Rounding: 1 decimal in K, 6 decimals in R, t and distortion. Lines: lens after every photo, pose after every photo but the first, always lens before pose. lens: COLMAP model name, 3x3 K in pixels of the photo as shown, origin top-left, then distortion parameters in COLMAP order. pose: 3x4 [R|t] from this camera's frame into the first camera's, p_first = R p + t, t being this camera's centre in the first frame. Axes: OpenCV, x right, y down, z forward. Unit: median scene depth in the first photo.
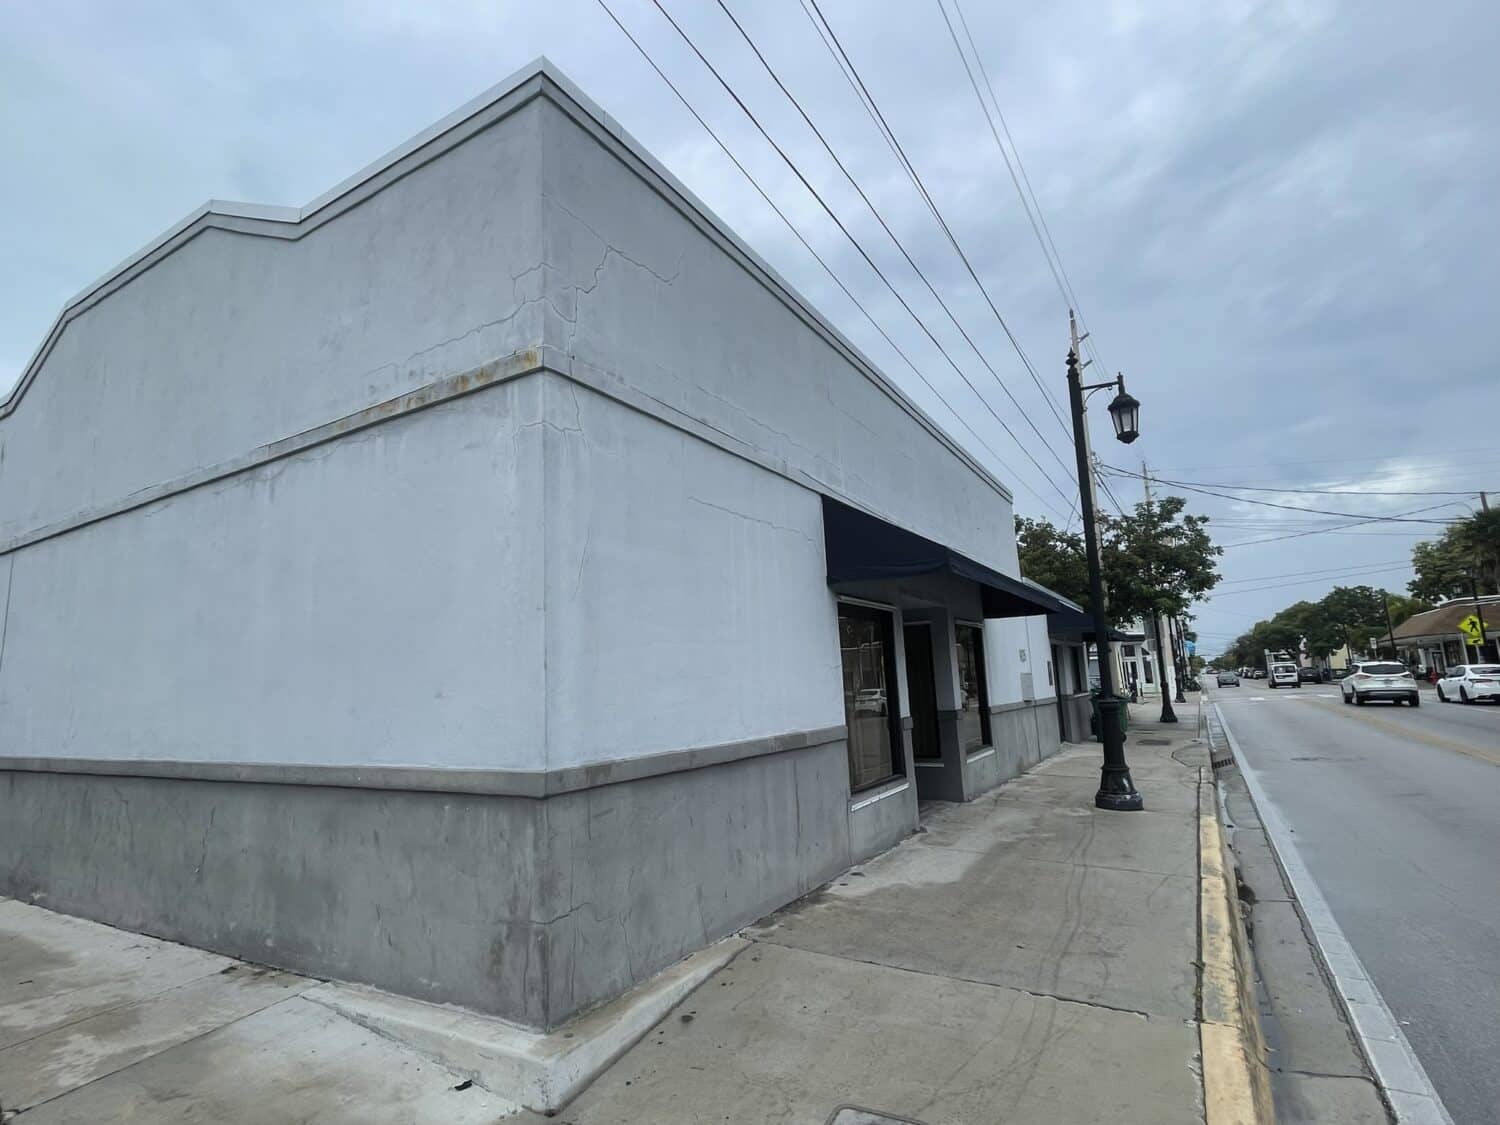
lens RADIAL K [[763.0, 0, 750.0], [0, 763.0, 562.5], [0, 0, 1]] dist [0.000210, 0.000000]
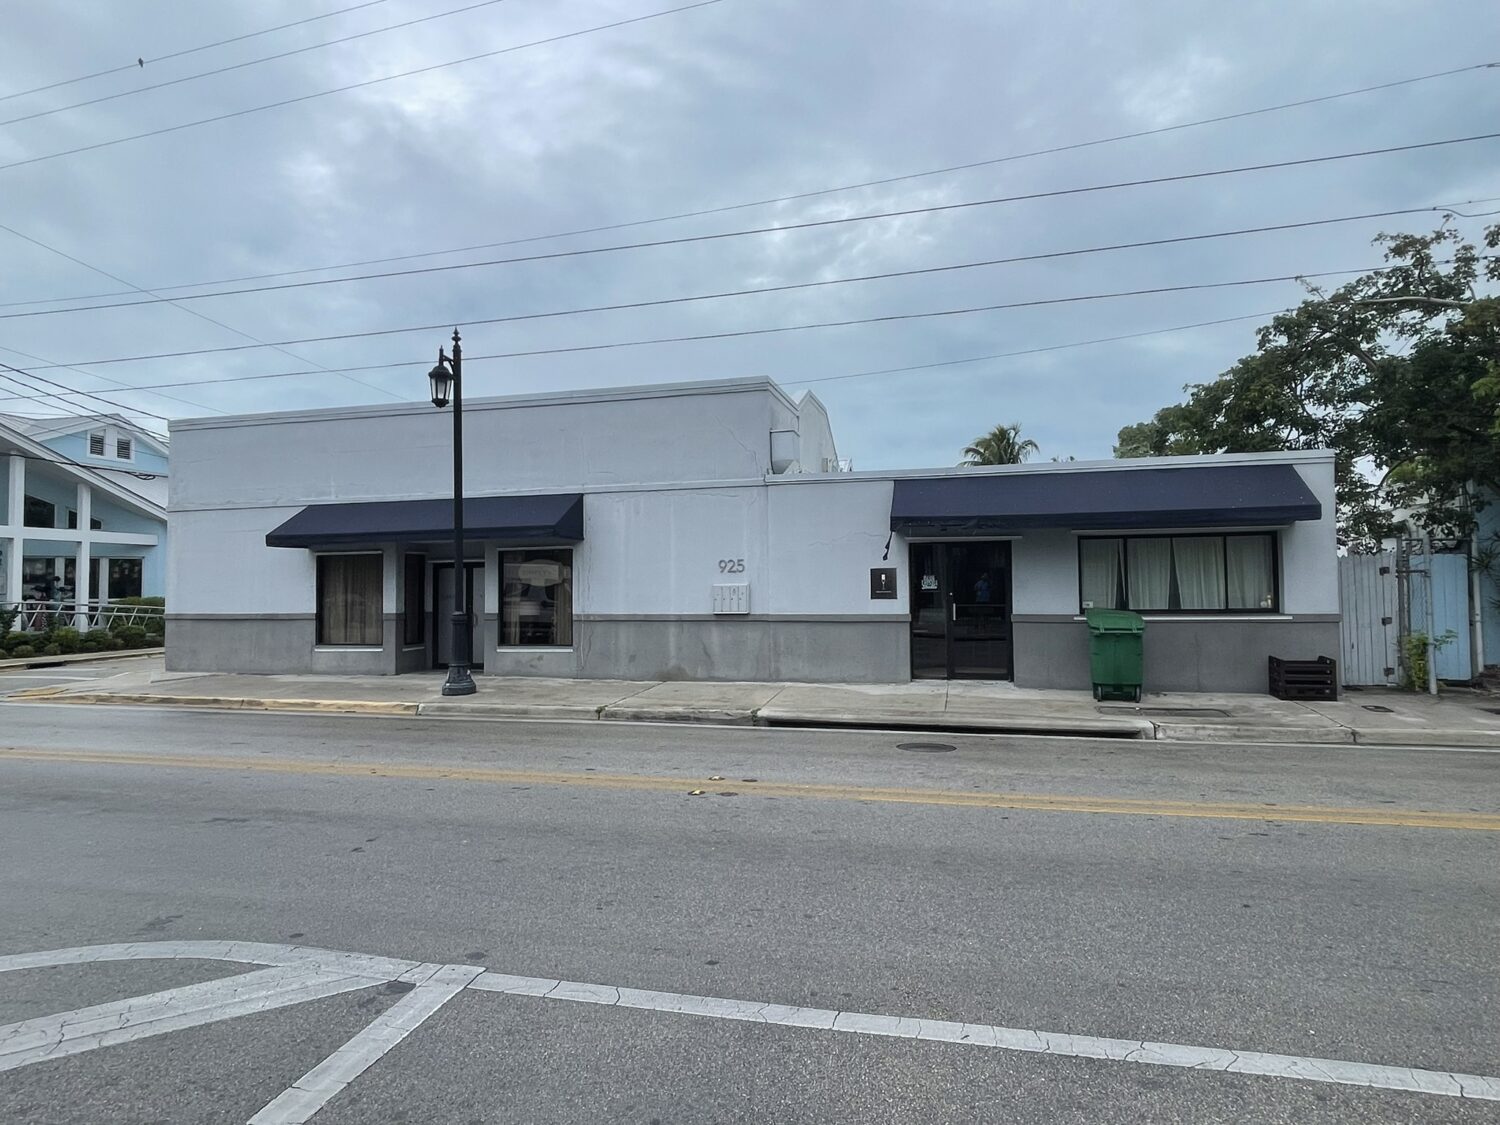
lens RADIAL K [[869.4, 0, 750.0], [0, 869.4, 562.5], [0, 0, 1]] dist [0.001877, 0.000280]
pose [[0.282145, 0.004436, -0.959362, 2.939065], [0.151205, 0.987286, 0.049034, 0.140526], [0.947381, -0.158895, 0.277887, 1.550482]]
